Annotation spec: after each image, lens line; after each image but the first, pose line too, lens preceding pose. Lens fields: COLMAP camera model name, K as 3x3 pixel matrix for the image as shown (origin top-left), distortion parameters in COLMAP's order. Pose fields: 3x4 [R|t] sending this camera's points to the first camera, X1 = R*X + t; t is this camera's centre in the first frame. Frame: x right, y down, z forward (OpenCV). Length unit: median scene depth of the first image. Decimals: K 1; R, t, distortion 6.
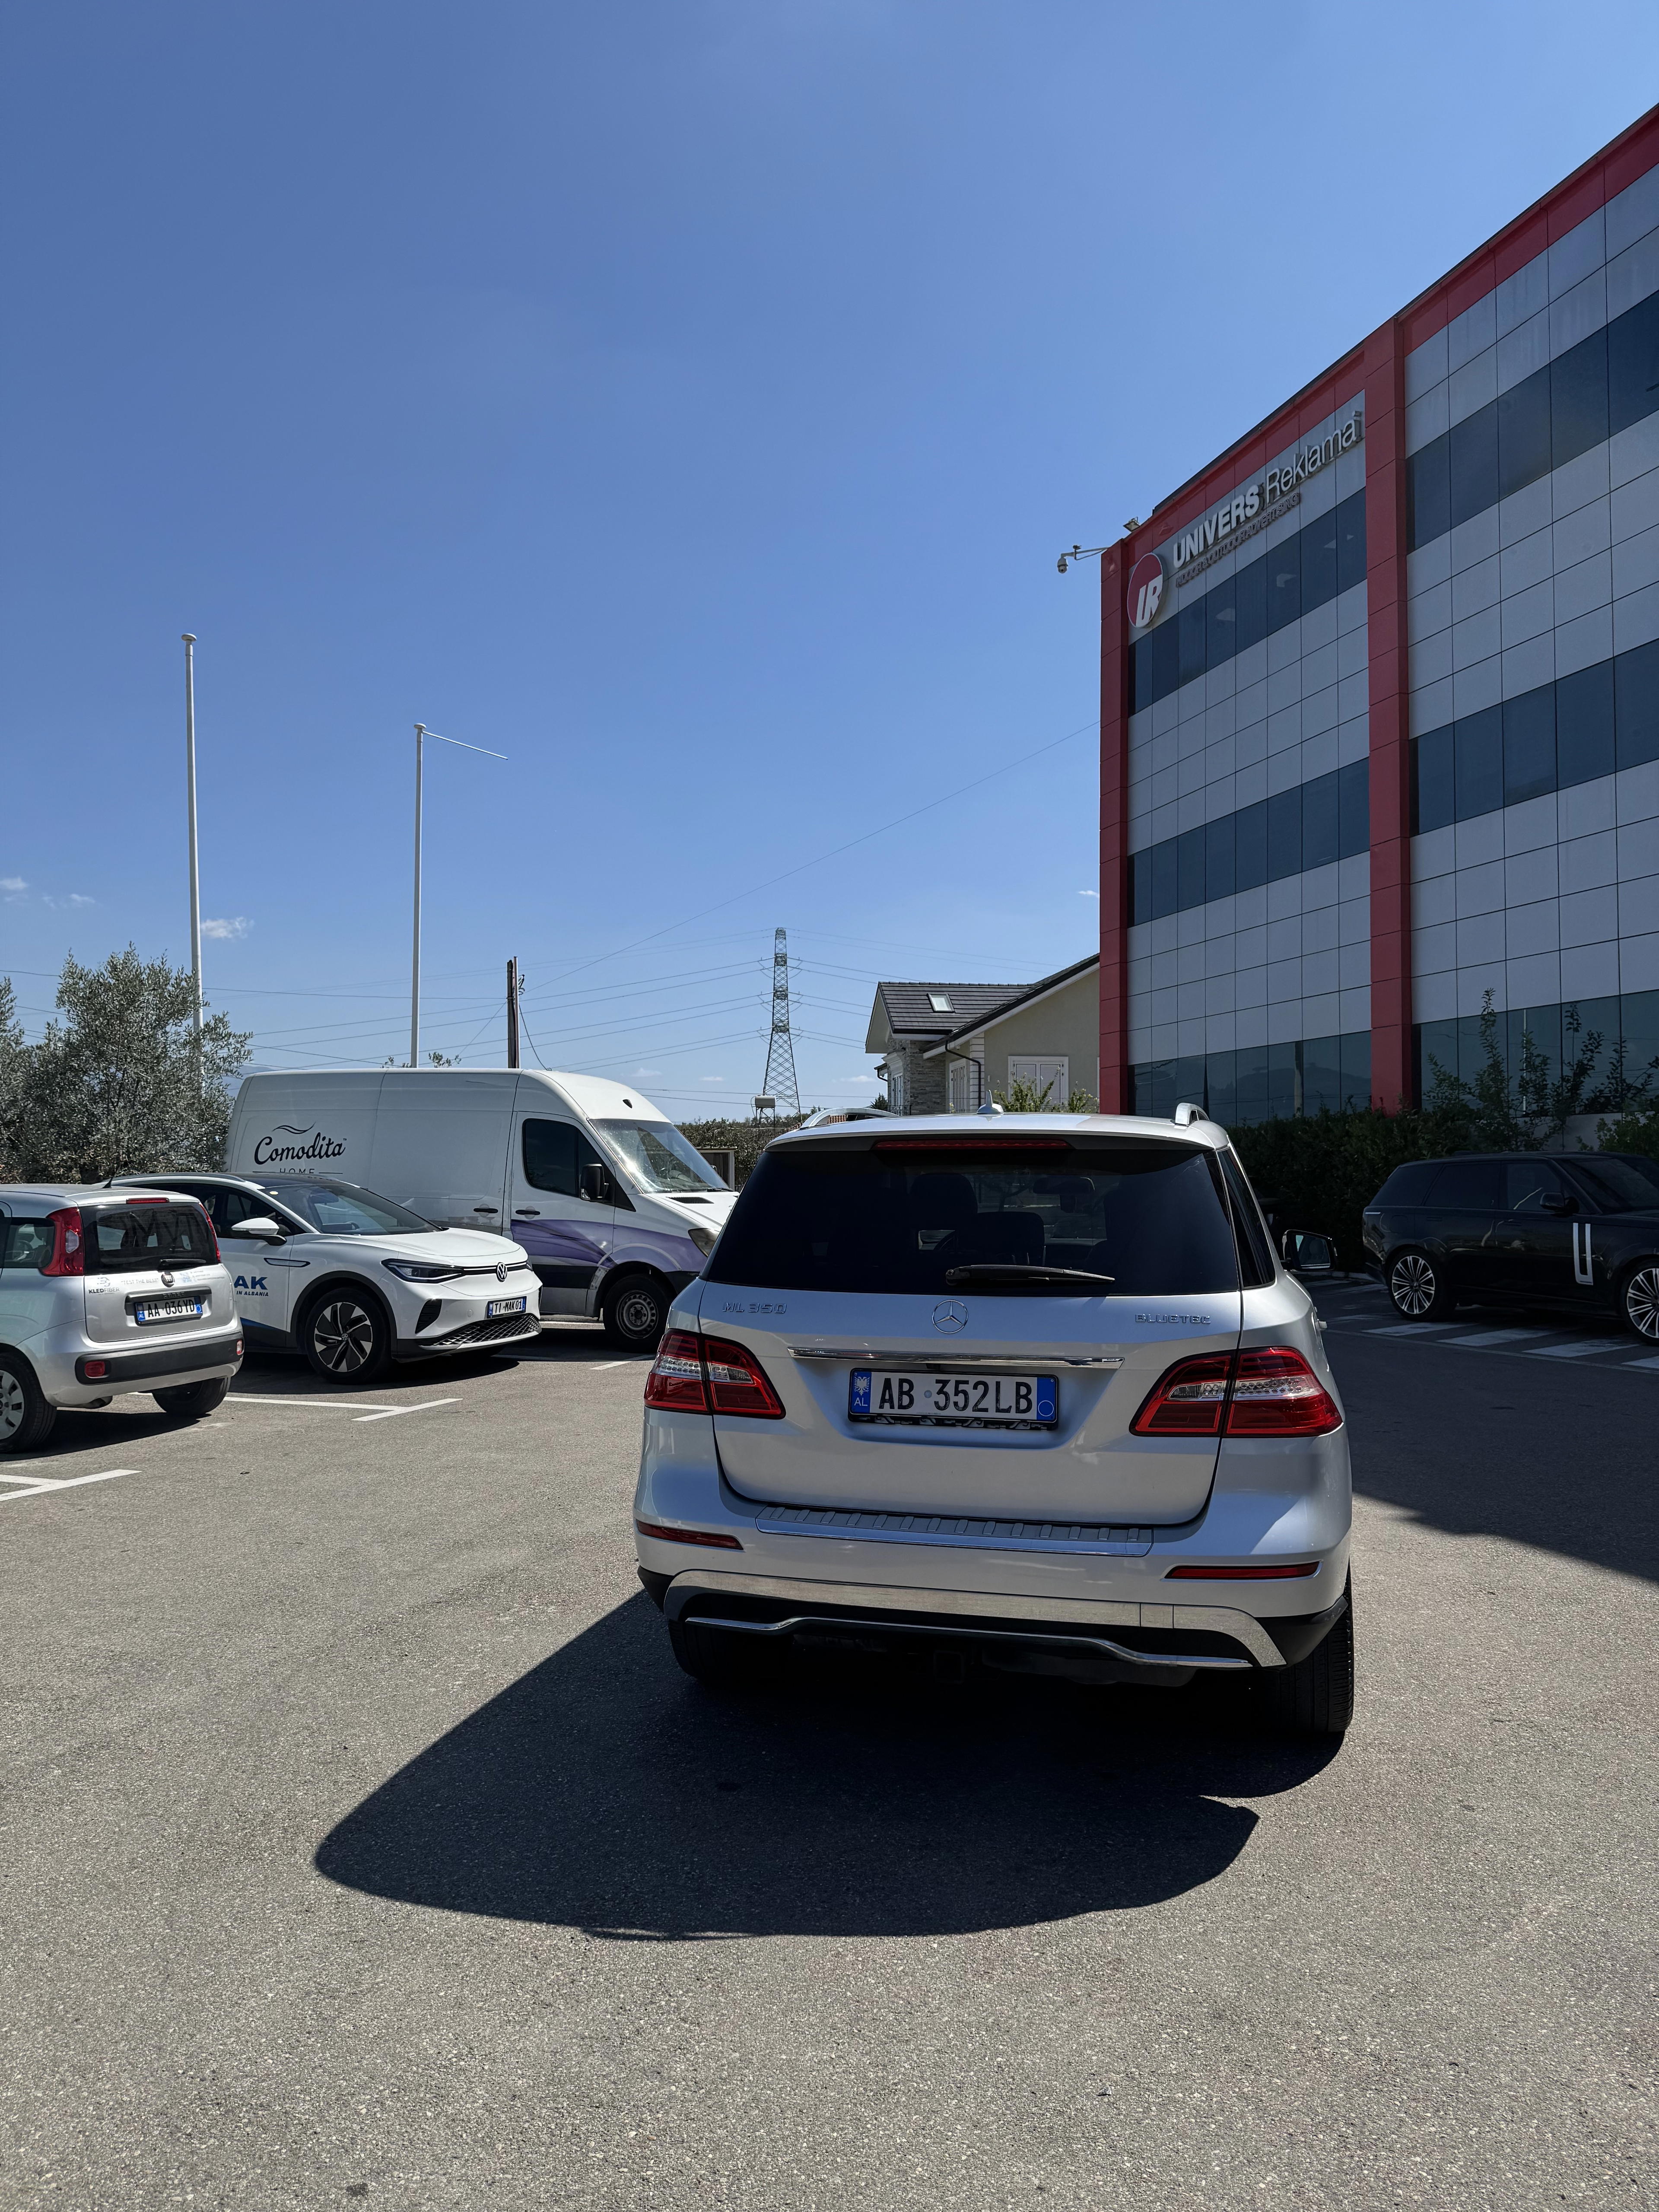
lens RADIAL K [[1533.1, 0, 842.0], [0, 1533.1, 1146.2], [0, 0, 1]] dist [0.013812, -0.025509]
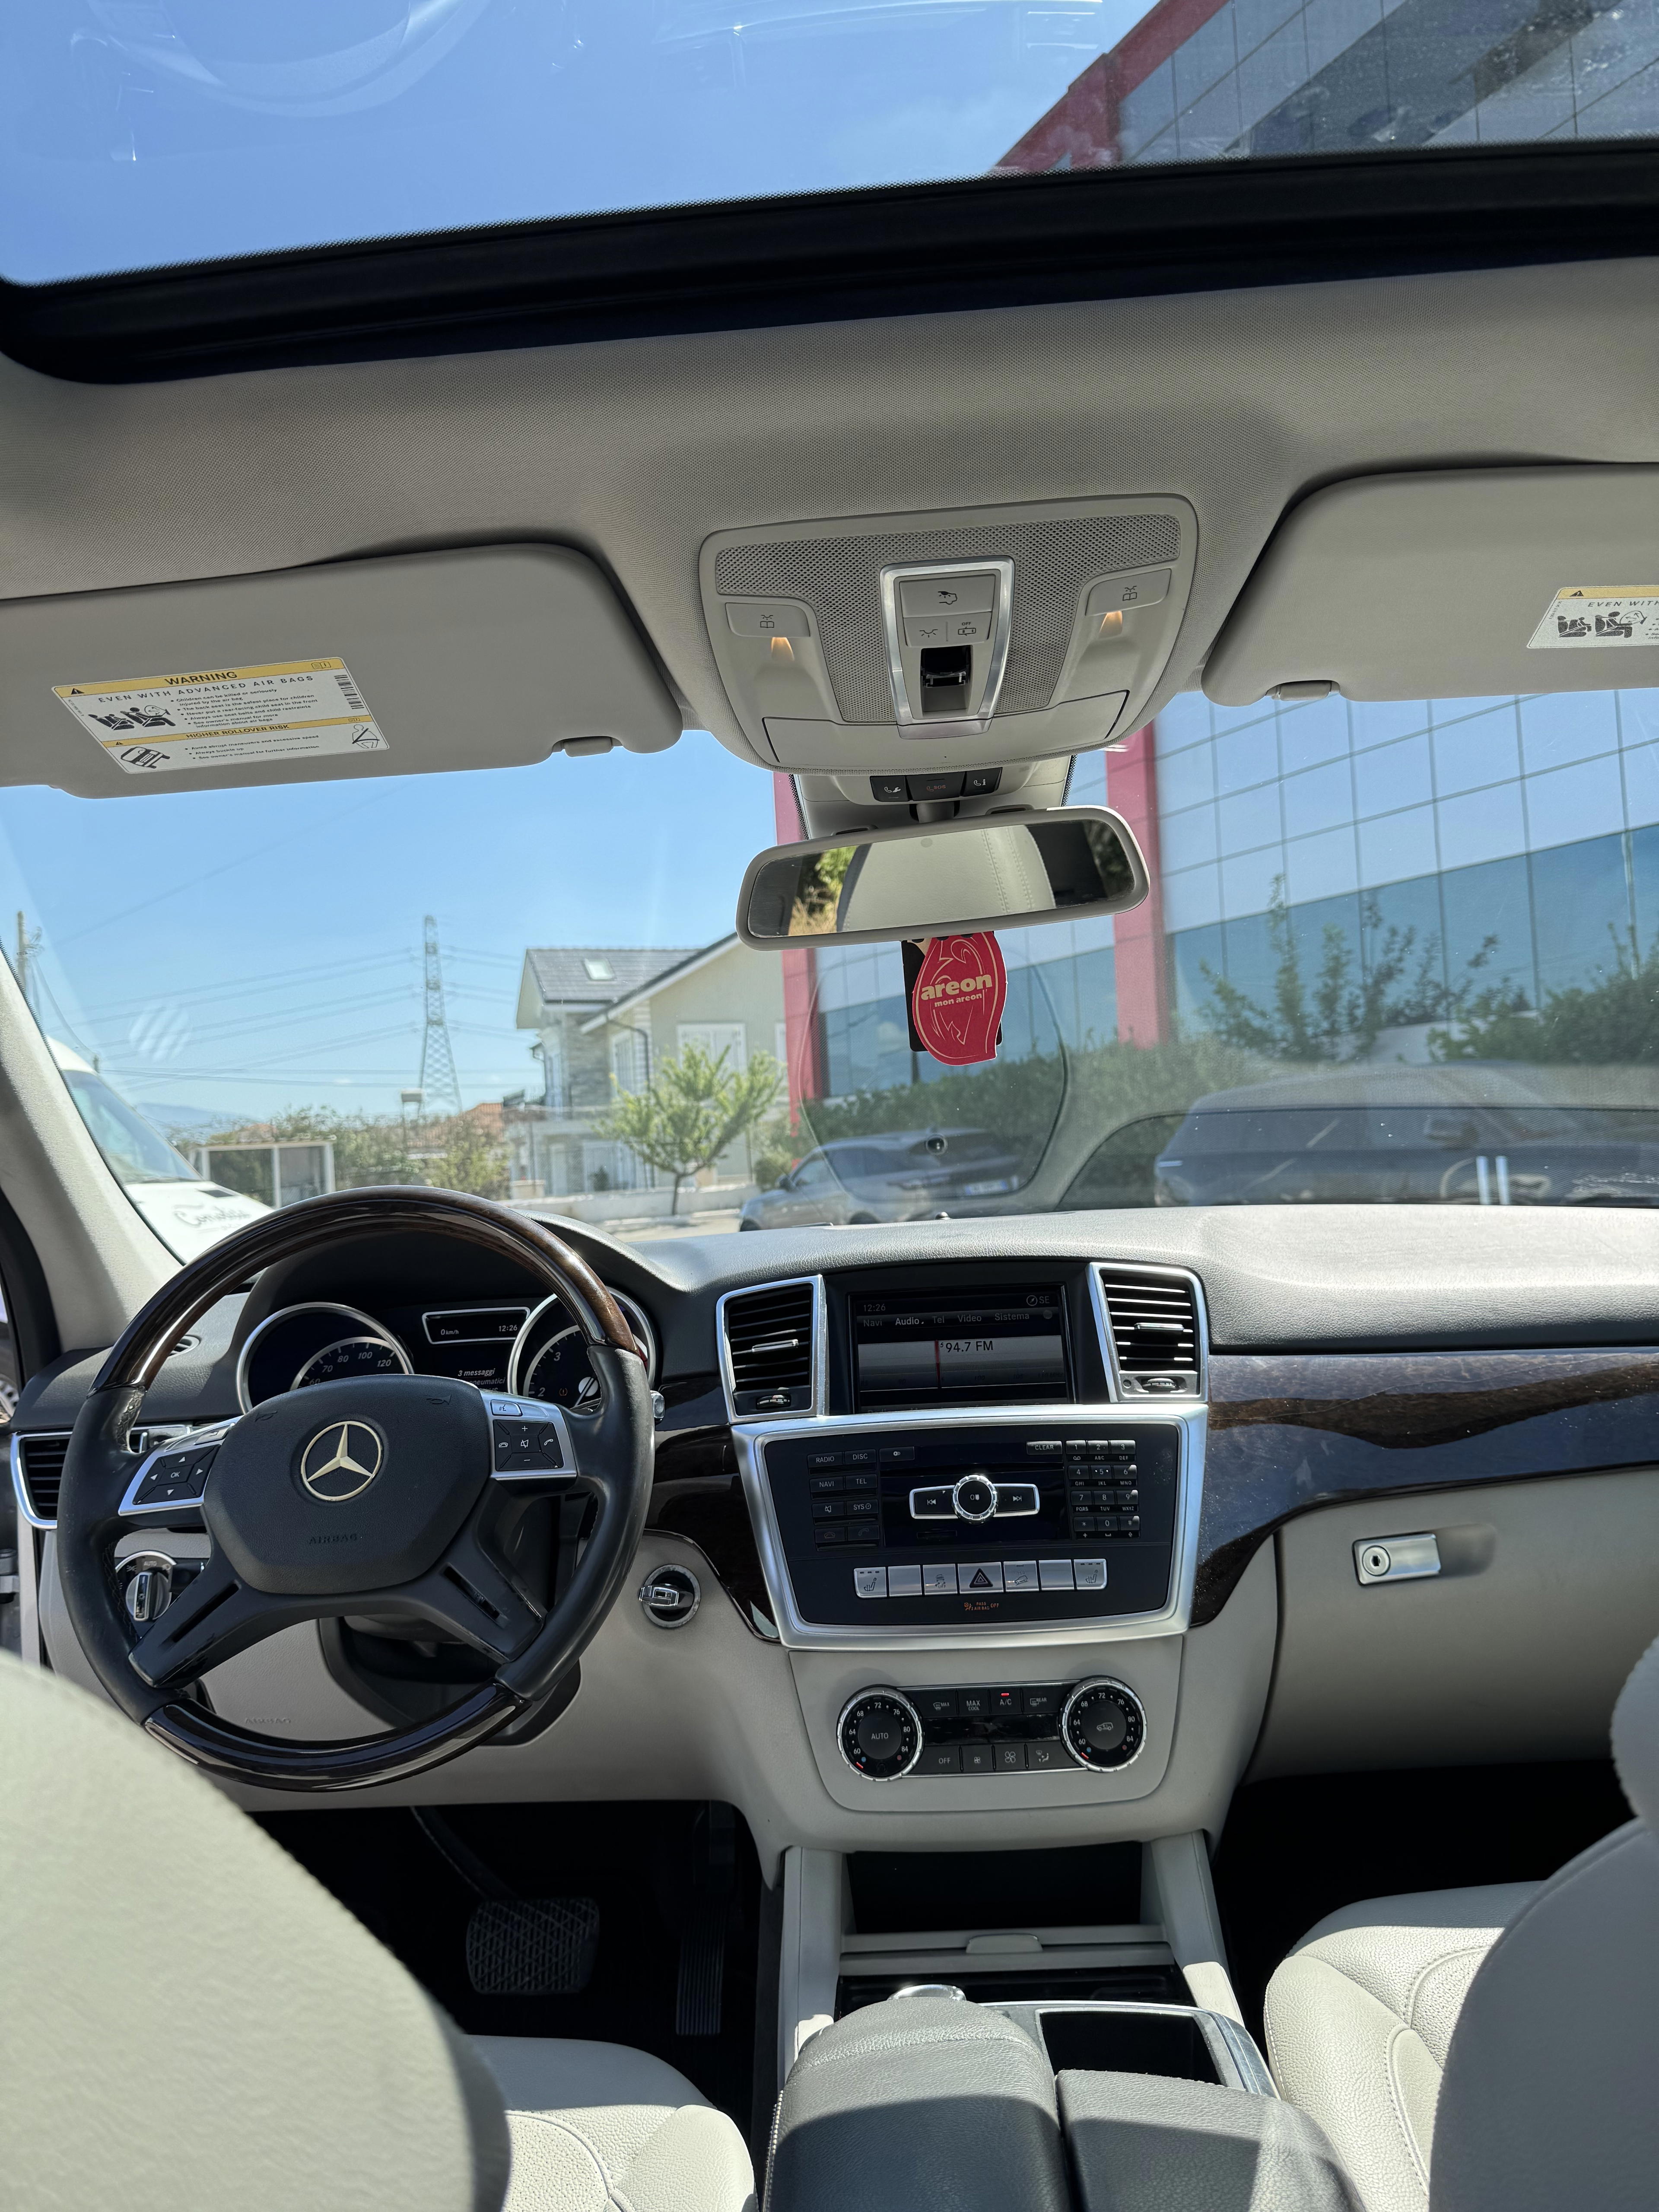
lens RADIAL K [[1533.1, 0, 814.9], [0, 1533.1, 1118.7], [0, 0, 1]] dist [0.013812, -0.025509]
pose [[0.979966, -0.050258, 0.192719, 0.026820], [0.052777, 0.998575, -0.007955, 0.014479], [-0.192045, 0.017967, 0.981222, 0.237690]]
